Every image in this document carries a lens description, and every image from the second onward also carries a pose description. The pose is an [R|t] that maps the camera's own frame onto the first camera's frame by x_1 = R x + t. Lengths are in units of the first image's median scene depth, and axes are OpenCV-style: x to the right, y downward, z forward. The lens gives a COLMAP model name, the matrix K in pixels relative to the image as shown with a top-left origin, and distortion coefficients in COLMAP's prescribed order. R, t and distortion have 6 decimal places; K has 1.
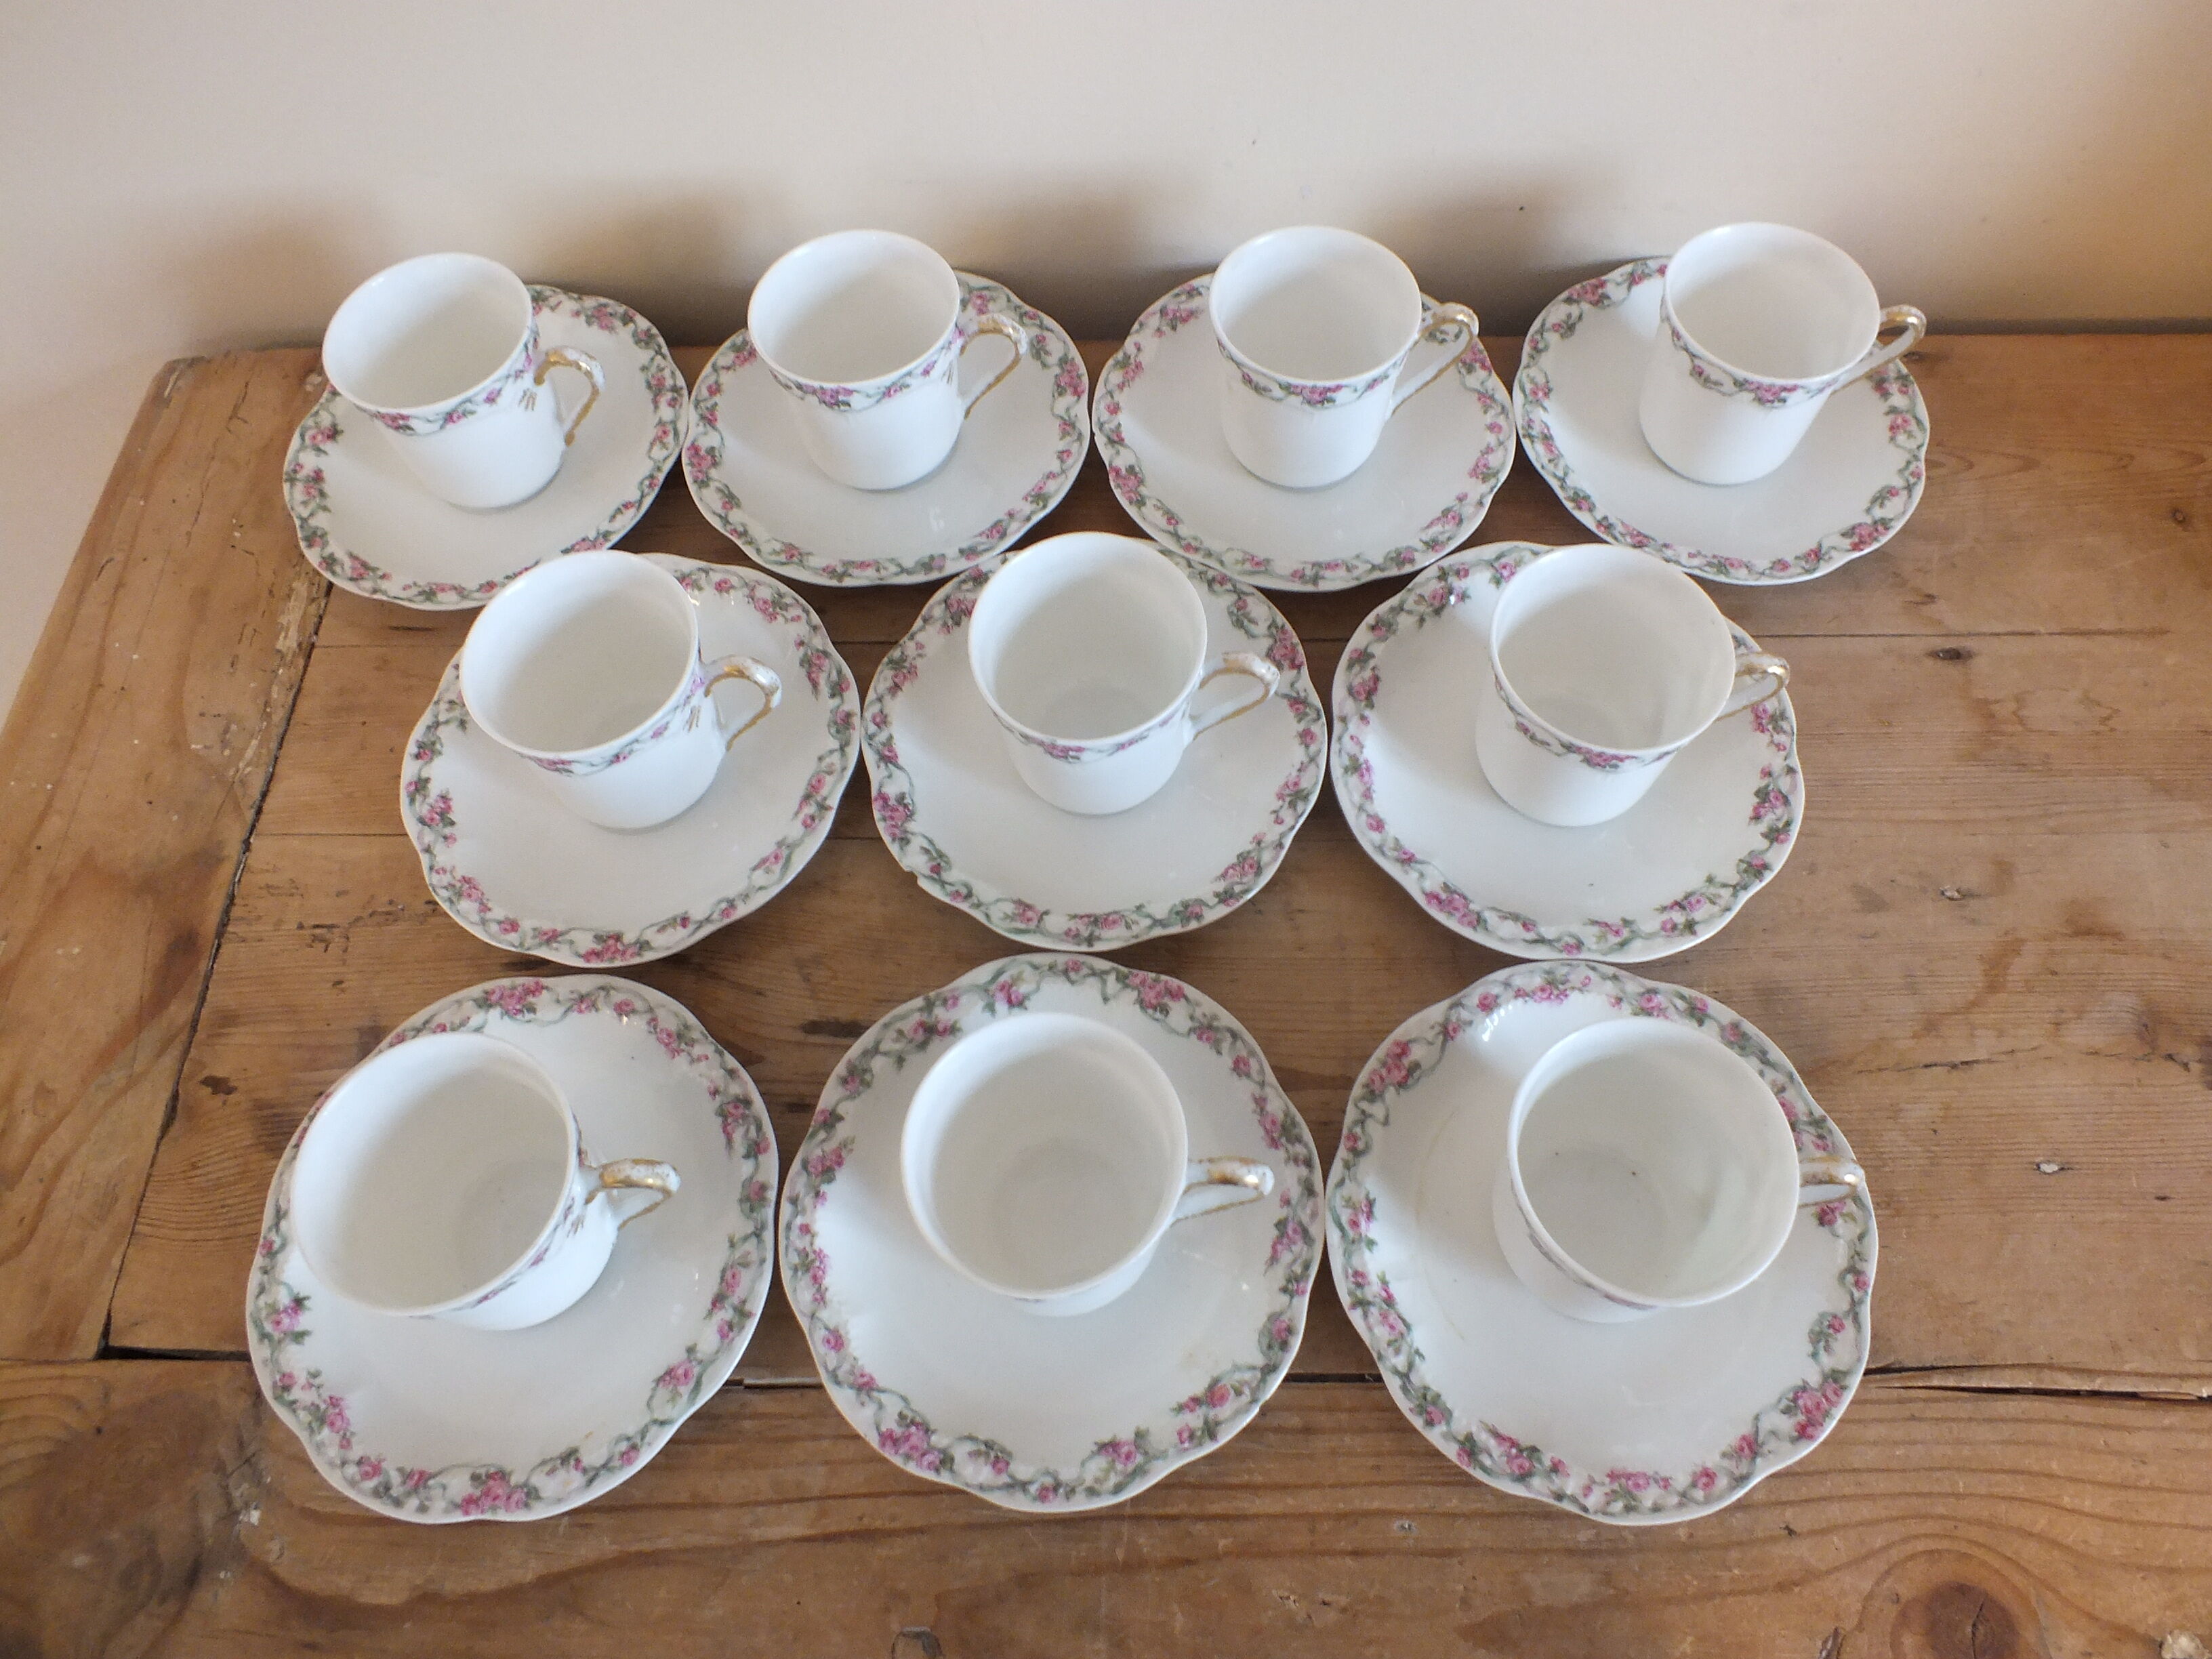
lens RADIAL K [[1477.5, 0, 1106.0], [0, 1477.5, 829.5], [0, 0, 1]] dist [-0.132625, 0.059377]
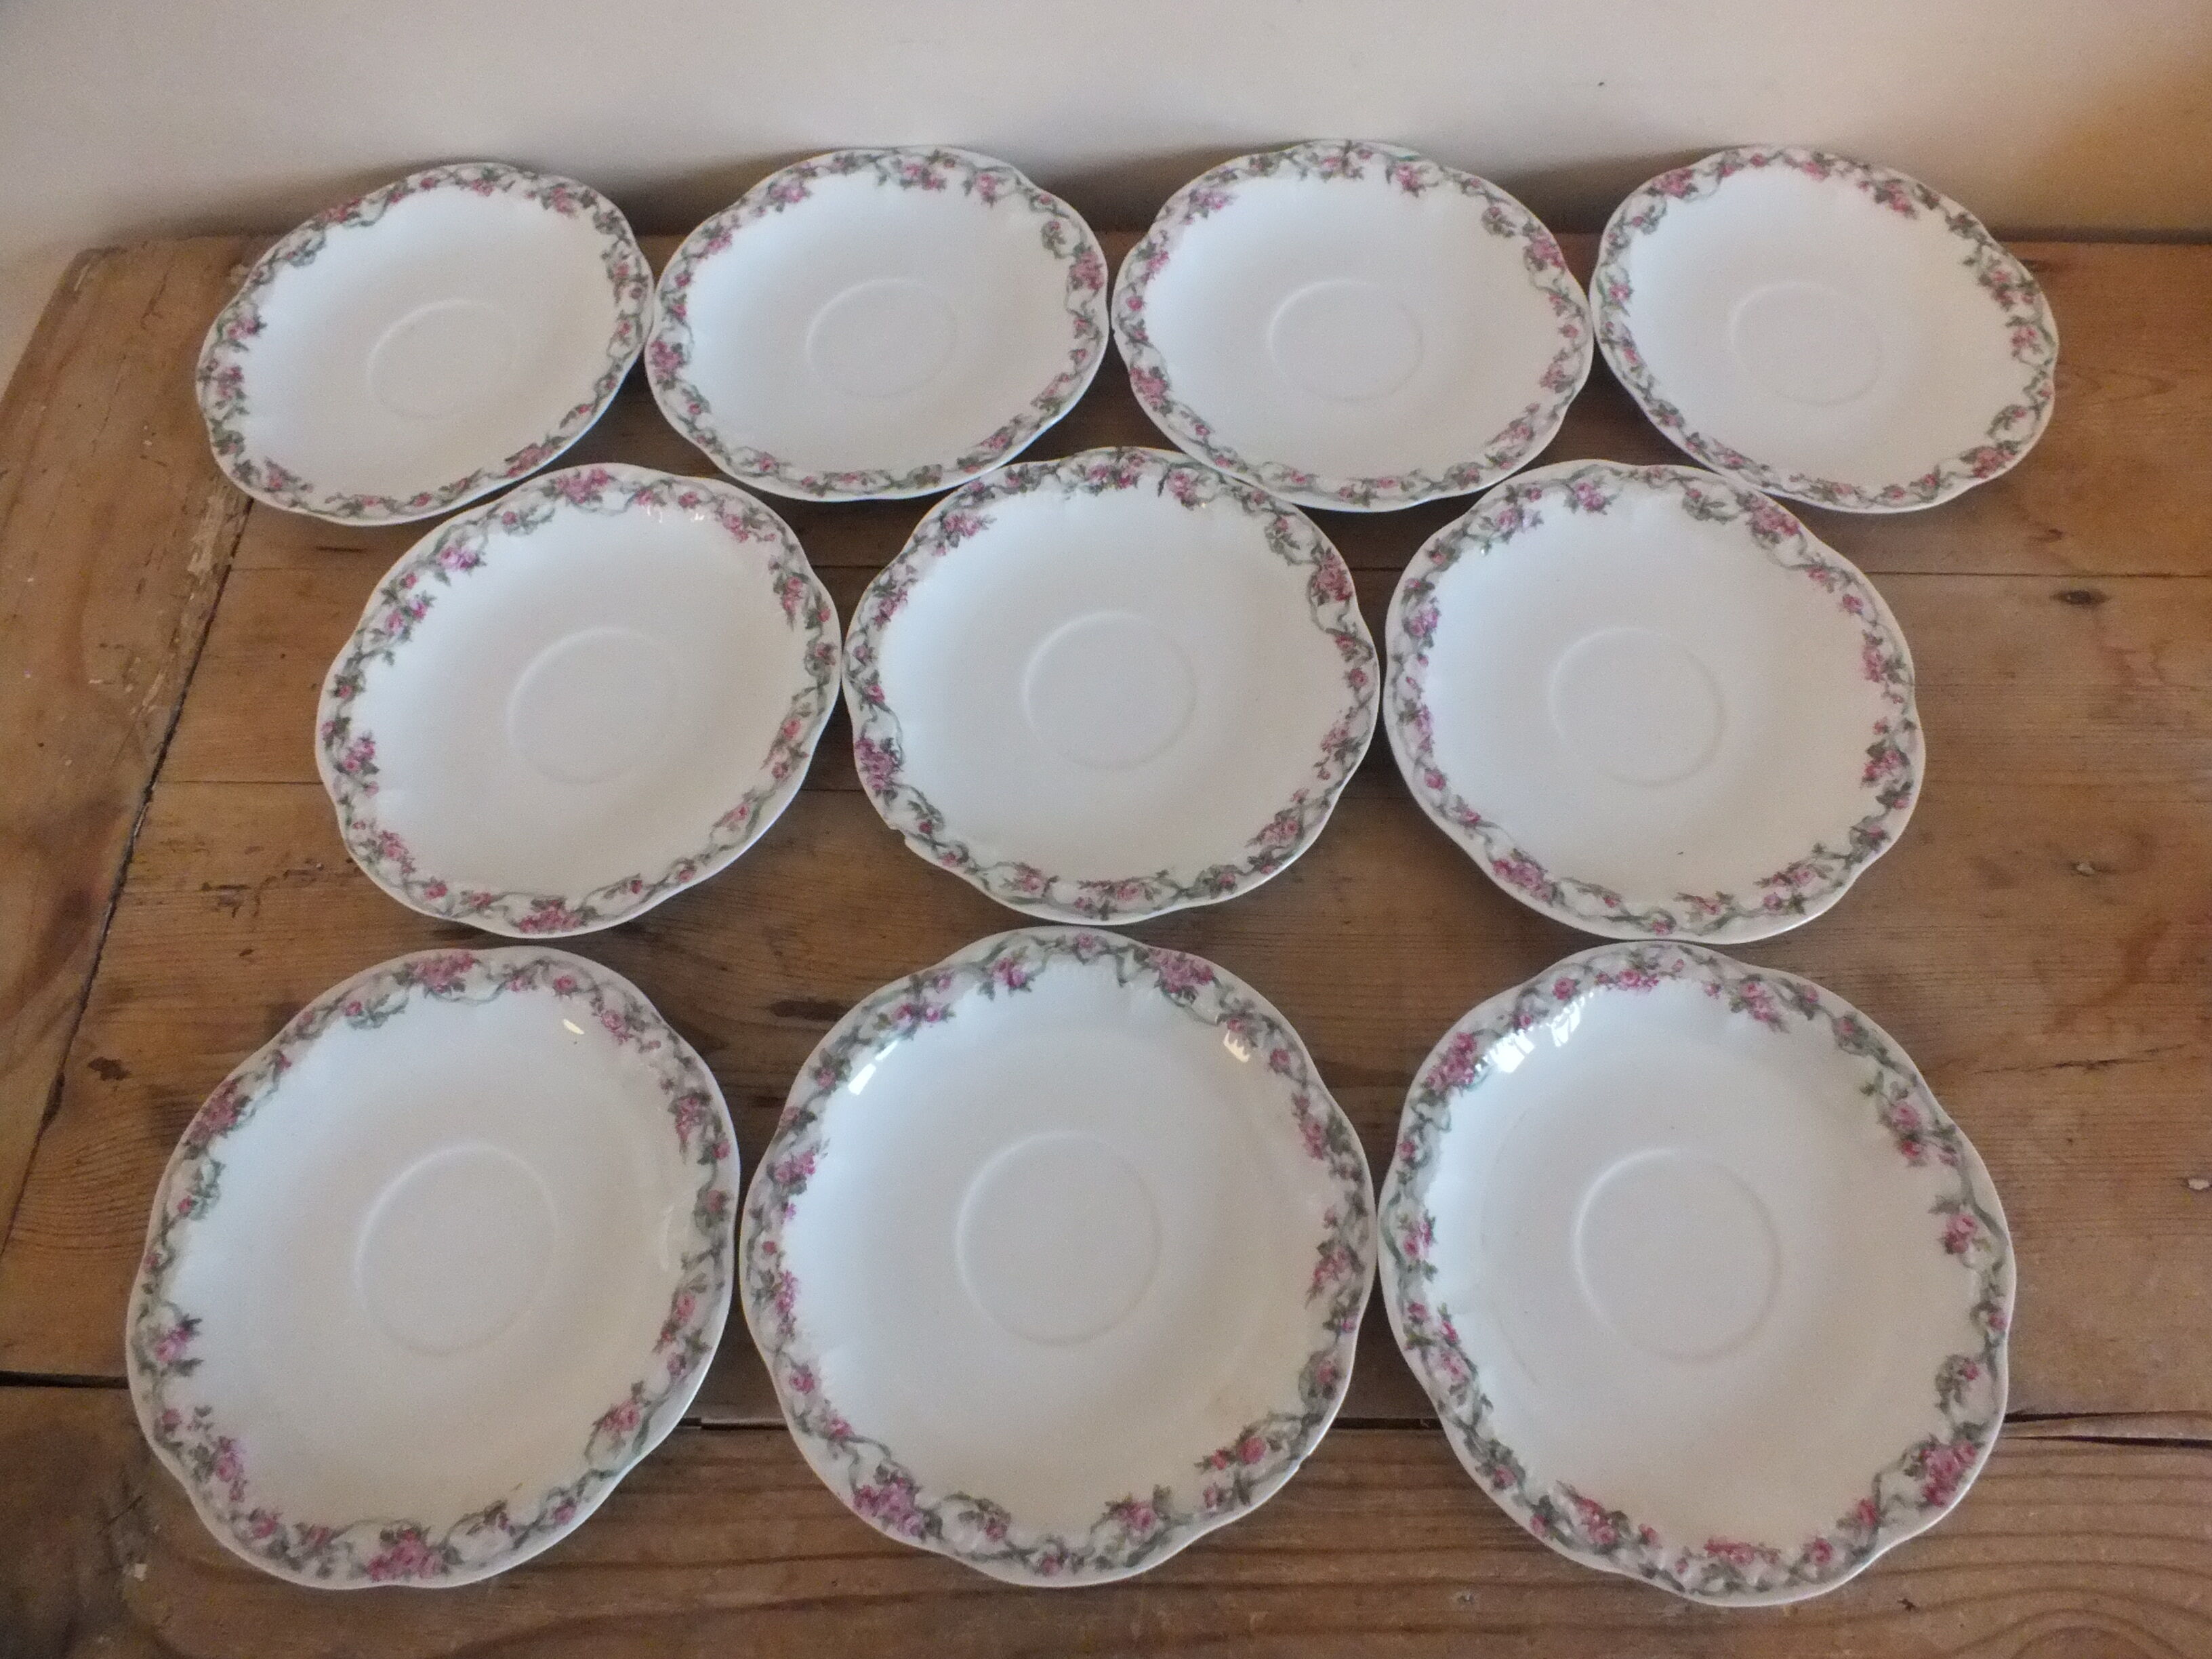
lens RADIAL K [[1508.0, 0, 1149.3], [0, 1508.0, 847.9], [0, 0, 1]] dist [-0.138761, 0.054048]
pose [[0.999725, 0.008788, 0.021761, -0.003987], [-0.009783, 0.998892, 0.046023, -0.002798], [-0.021332, -0.046223, 0.998703, 0.119408]]
